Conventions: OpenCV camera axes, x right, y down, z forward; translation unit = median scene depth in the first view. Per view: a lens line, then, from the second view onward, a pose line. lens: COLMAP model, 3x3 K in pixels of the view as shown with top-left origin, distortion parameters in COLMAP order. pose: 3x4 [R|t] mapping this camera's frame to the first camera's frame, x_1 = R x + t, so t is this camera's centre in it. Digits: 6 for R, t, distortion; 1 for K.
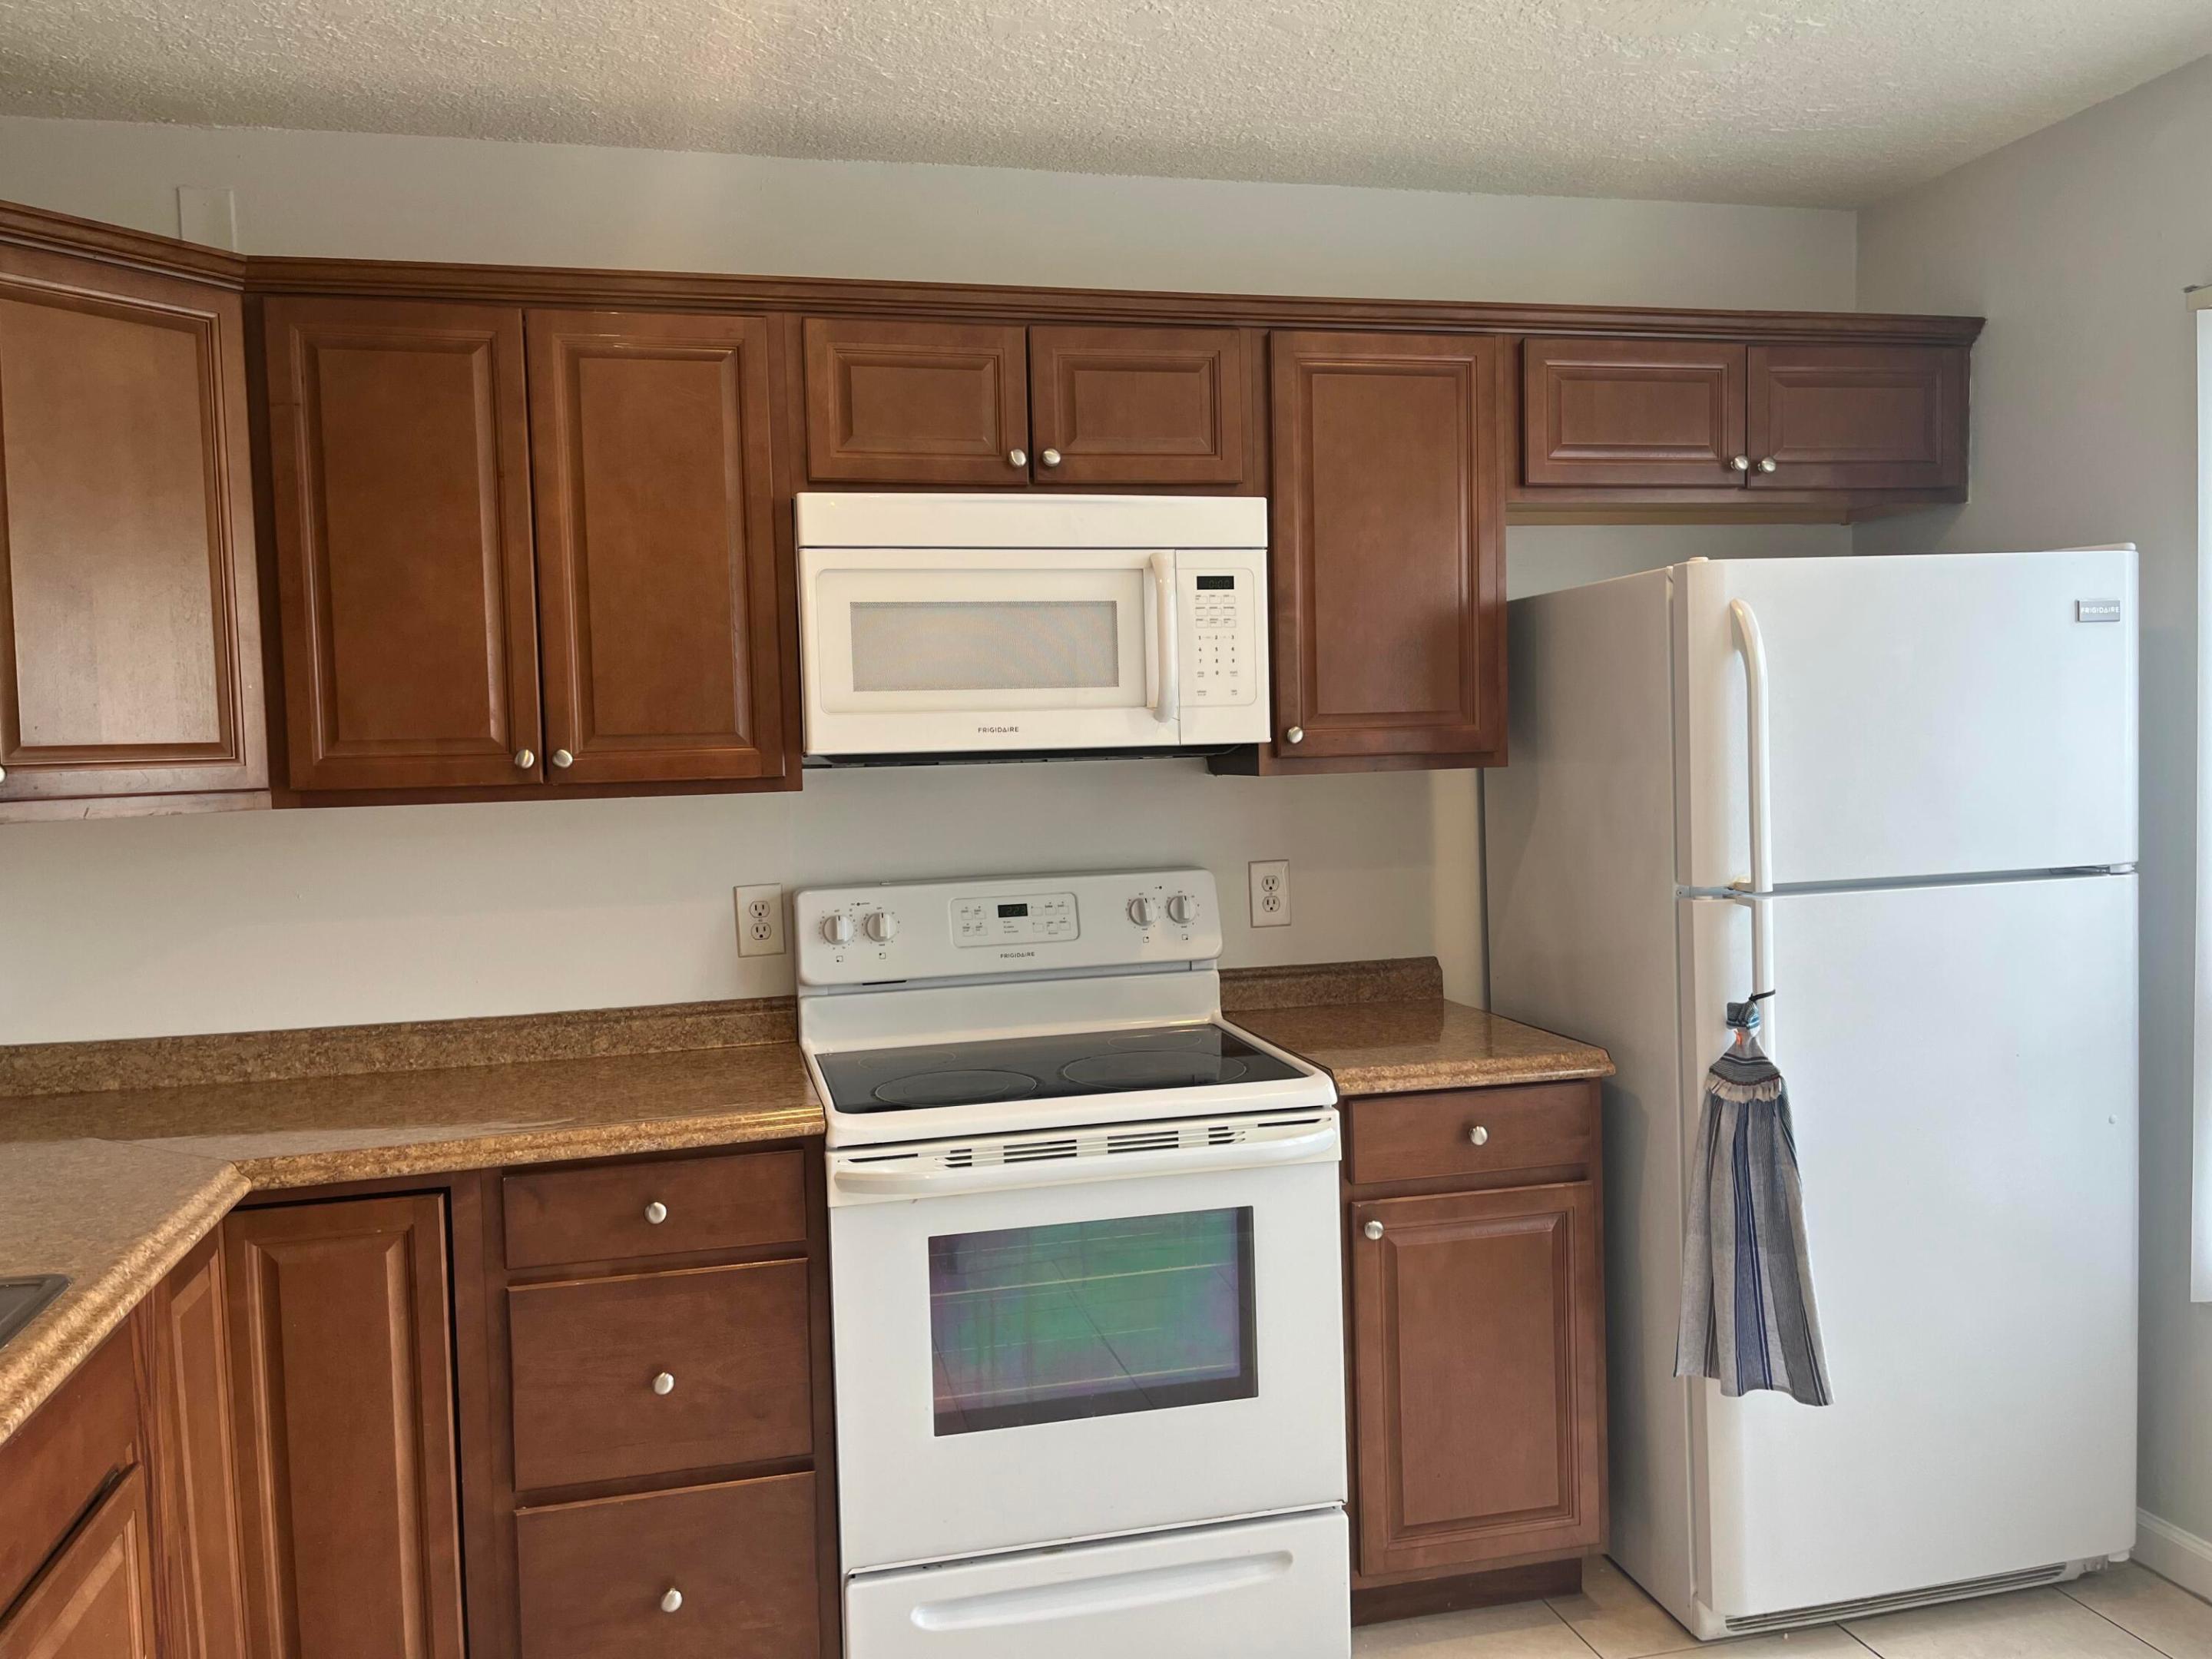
lens RADIAL K [[1677.8, 0, 1111.0], [0, 1677.8, 827.2], [0, 0, 1]] dist [0.054315, -0.014158]
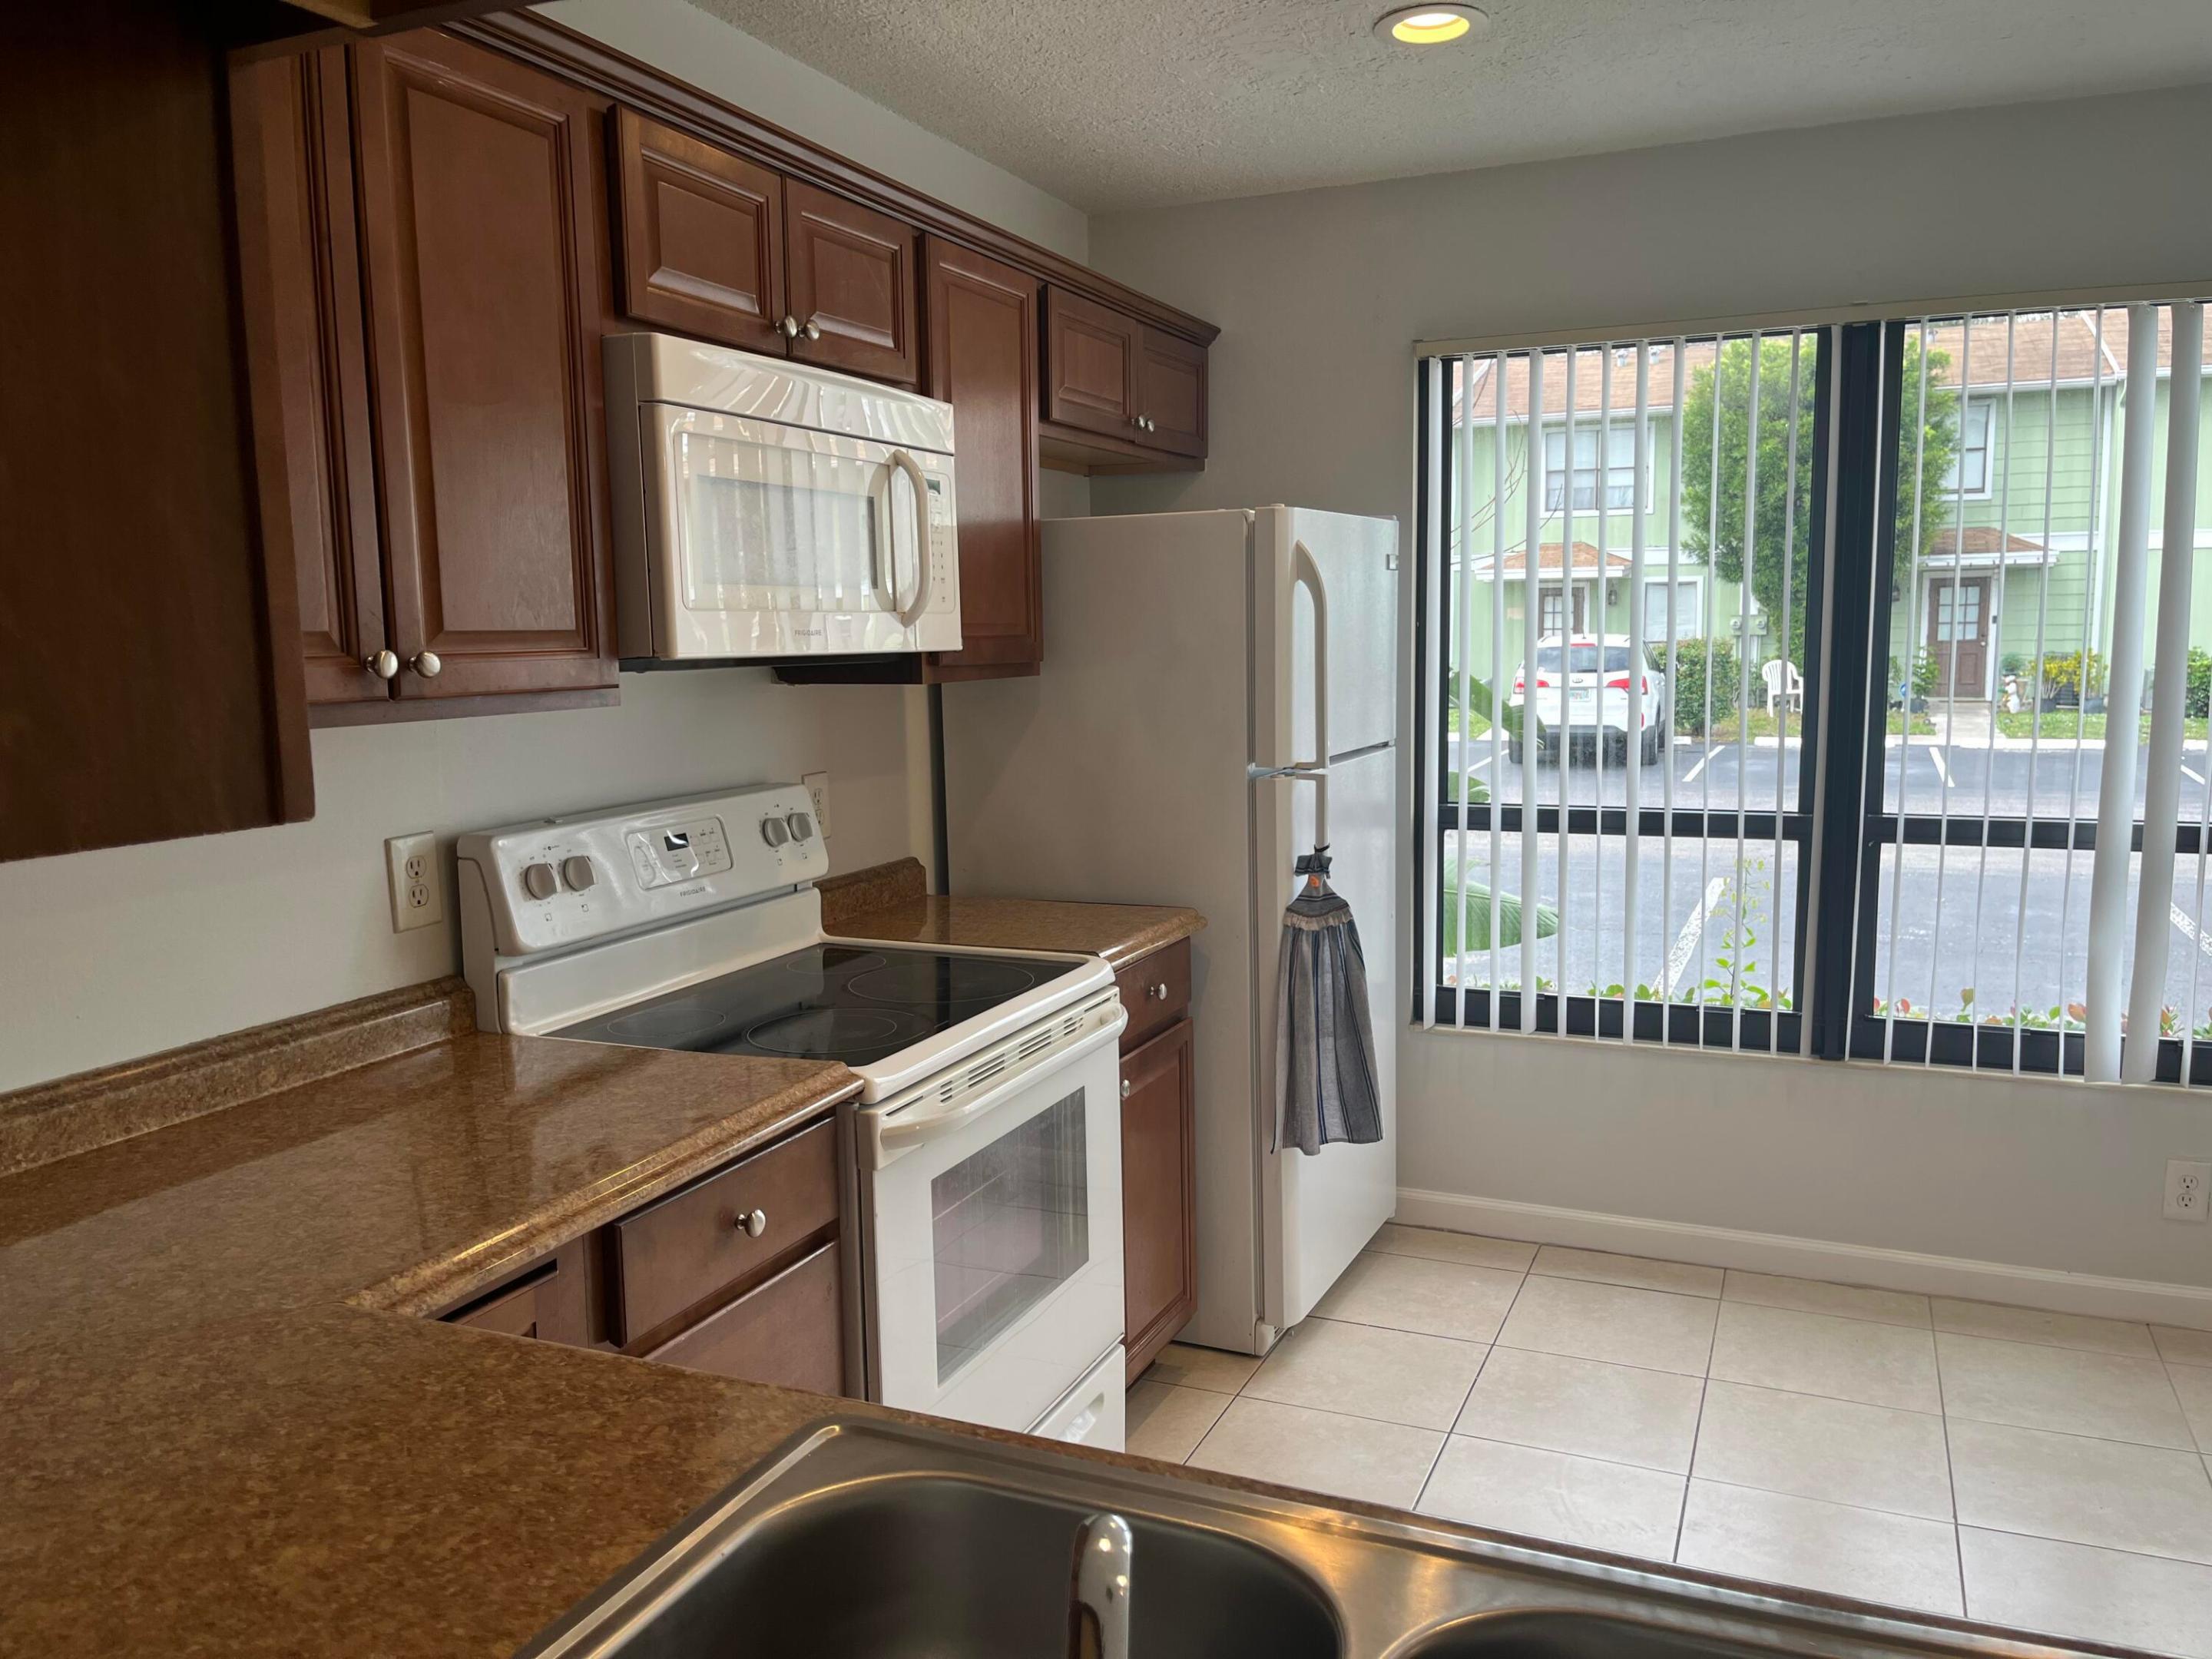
lens RADIAL K [[1677.8, 0, 1116.6], [0, 1677.8, 833.4], [0, 0, 1]] dist [0.054315, -0.014158]
pose [[0.604127, -0.080327, 0.792829, -0.667205], [0.039216, 0.996698, 0.071100, -0.008267], [-0.795923, -0.011862, 0.605282, 0.312060]]
